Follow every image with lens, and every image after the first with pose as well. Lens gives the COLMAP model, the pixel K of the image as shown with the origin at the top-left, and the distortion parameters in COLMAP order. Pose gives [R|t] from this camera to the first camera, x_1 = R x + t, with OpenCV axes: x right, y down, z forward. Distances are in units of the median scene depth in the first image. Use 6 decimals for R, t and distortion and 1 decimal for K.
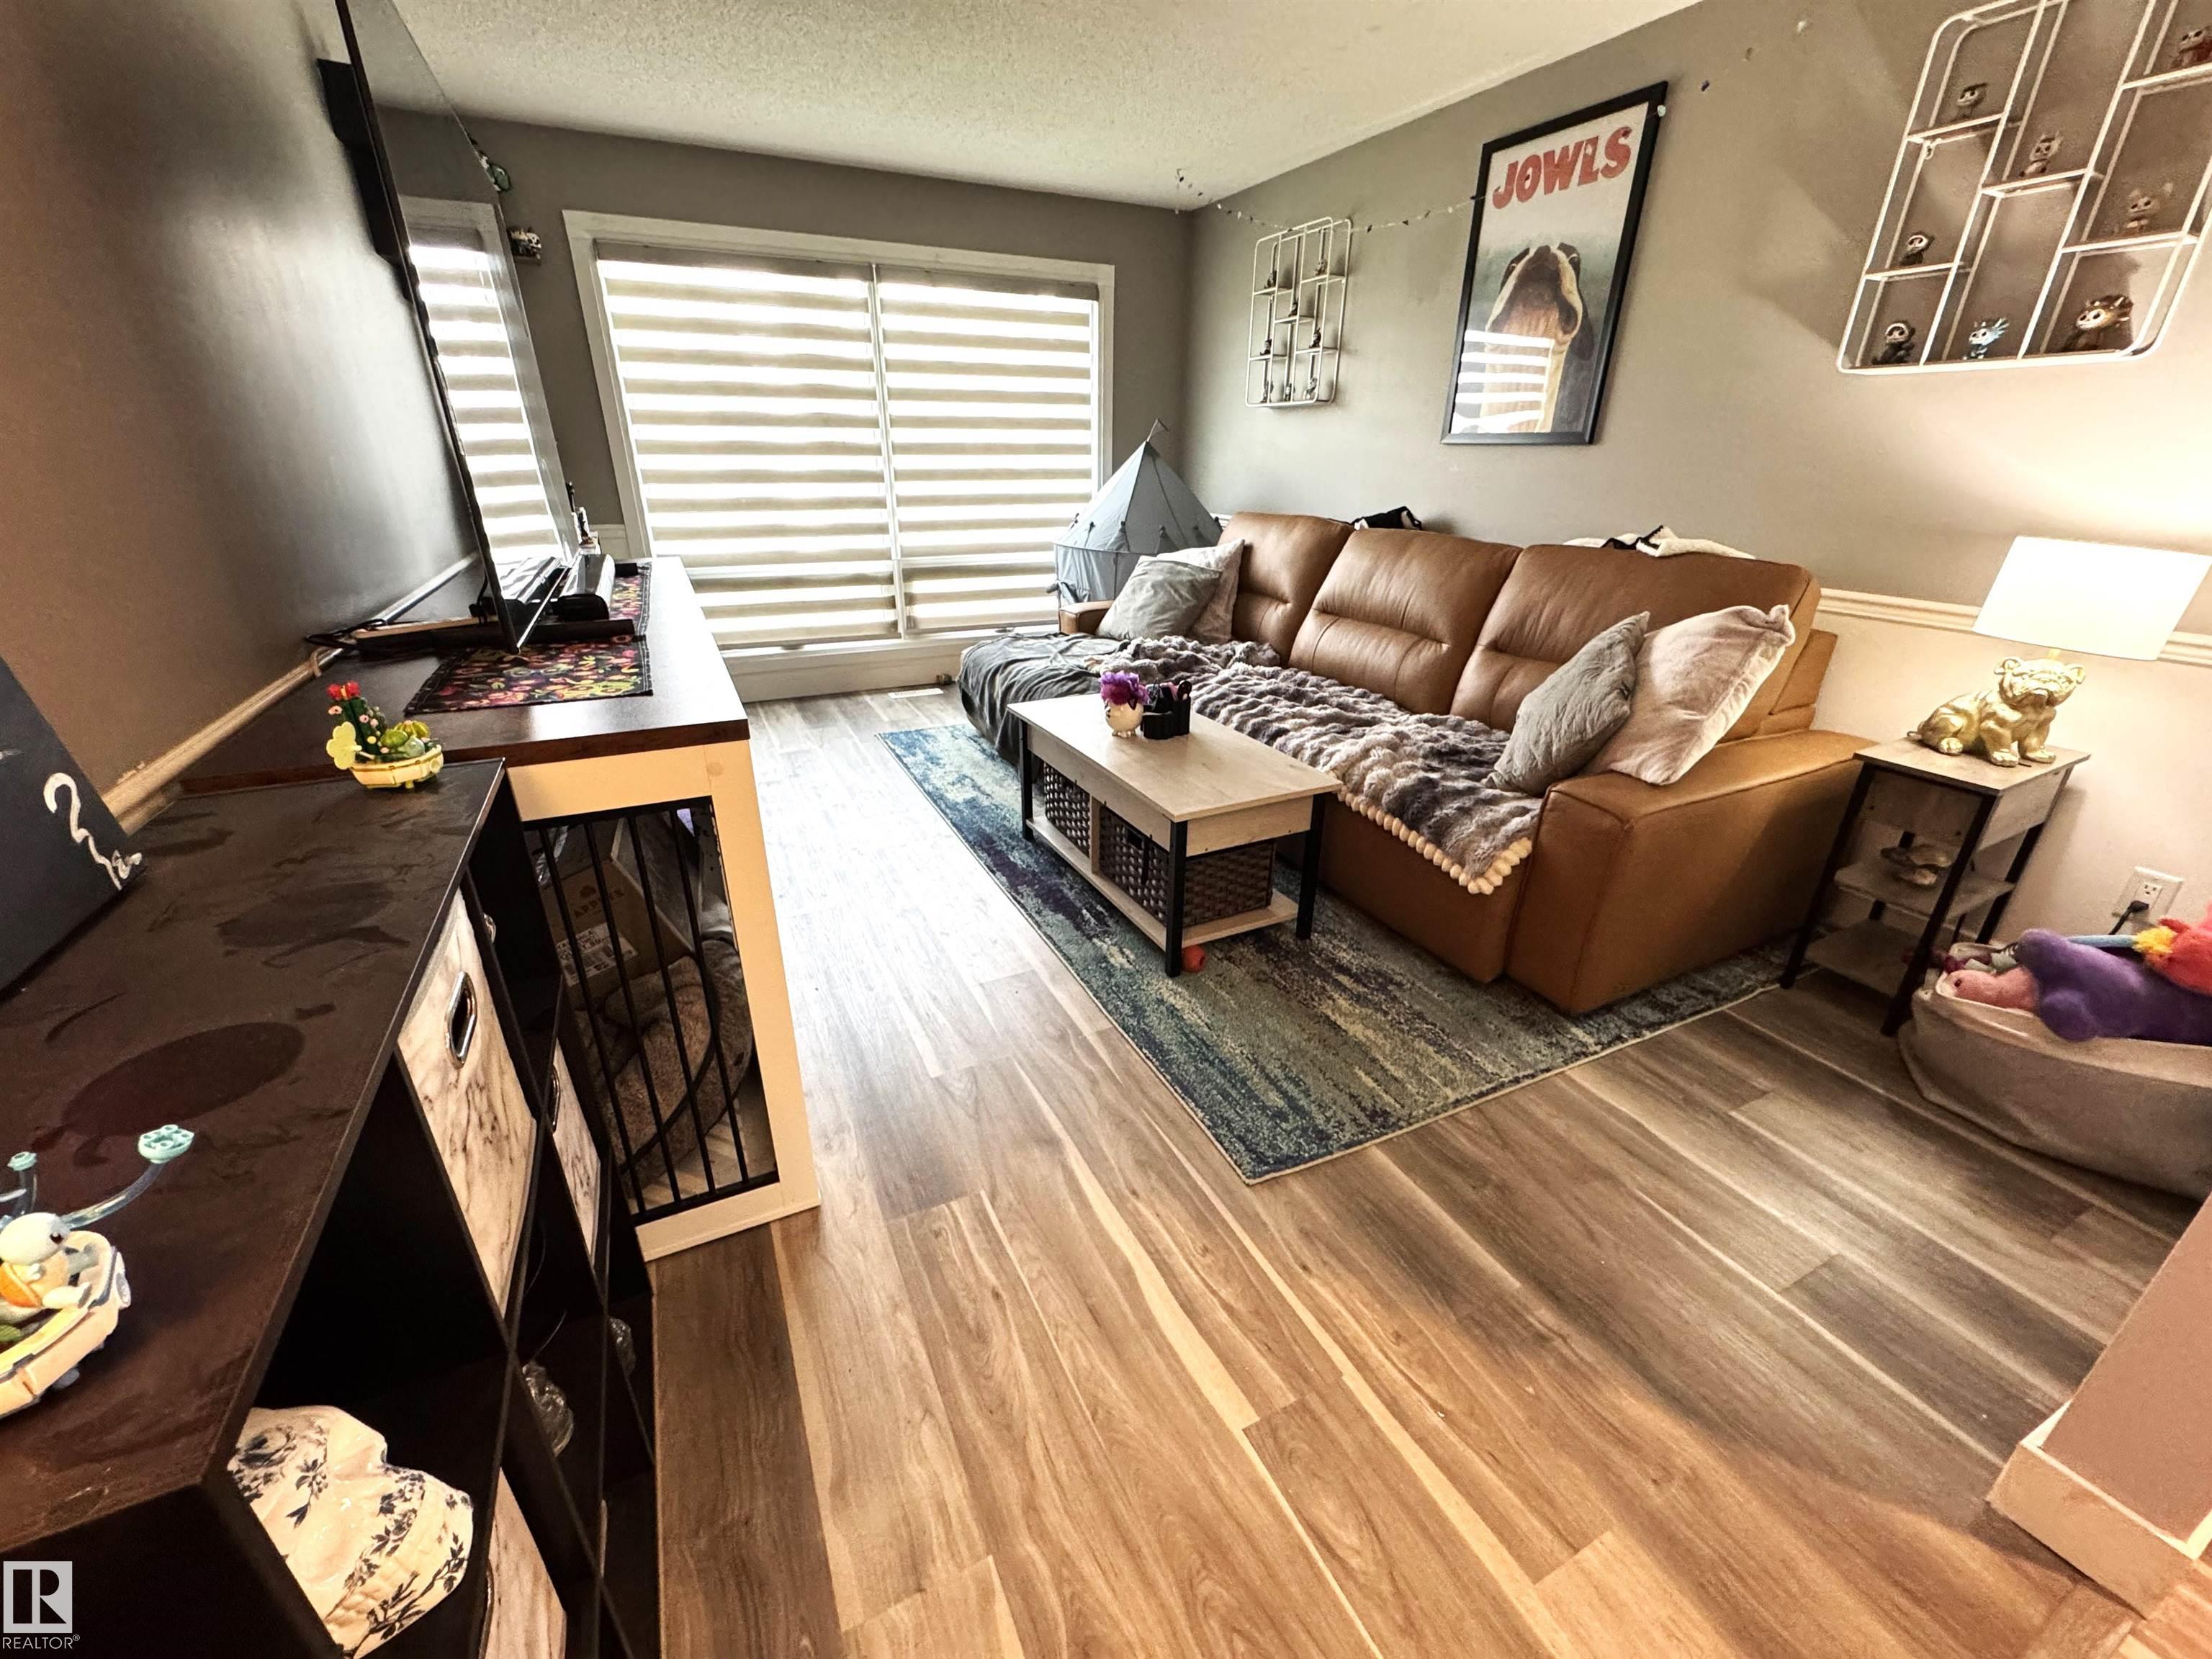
lens RADIAL K [[883.6, 0, 1106.0], [0, 883.6, 829.5], [0, 0, 1]] dist [-0.002199, -0.000171]
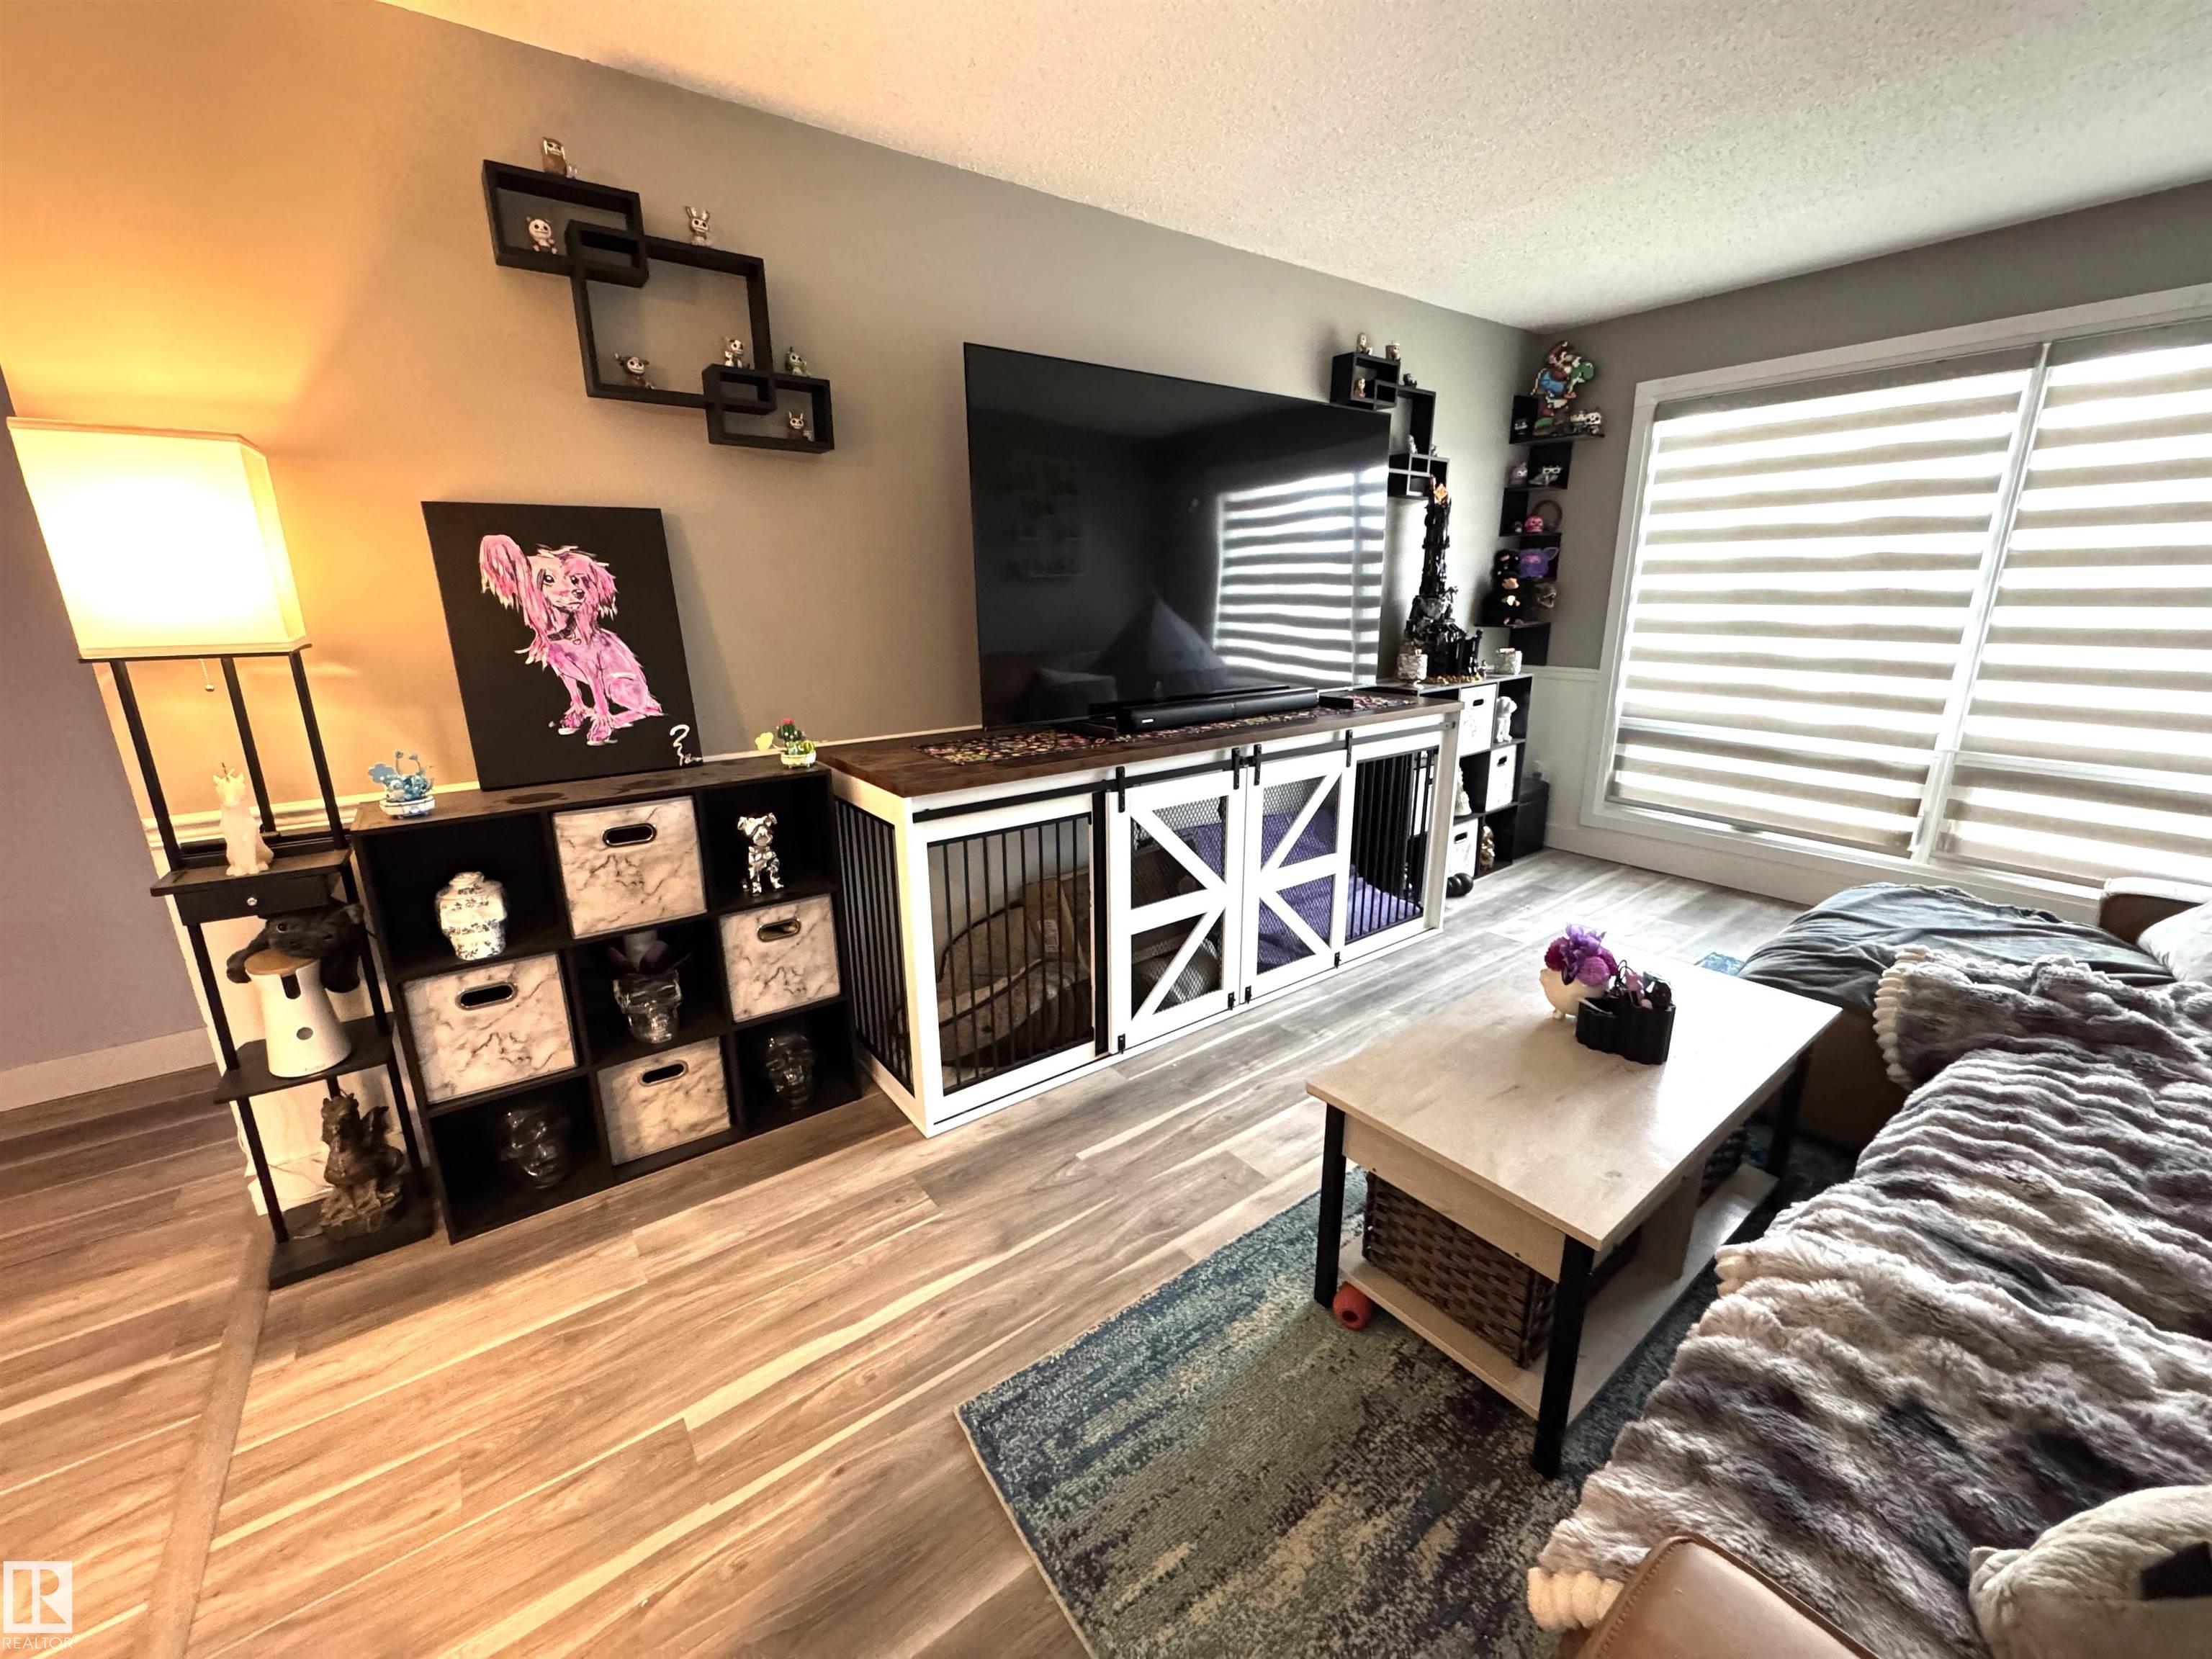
lens RADIAL K [[883.6, 0, 1106.0], [0, 883.6, 829.5], [0, 0, 1]] dist [-0.002199, -0.000171]
pose [[0.178472, 0.252310, -0.951045, 0.609975], [-0.376397, 0.910553, 0.170933, -0.237404], [0.909106, 0.327464, 0.257477, 0.488220]]
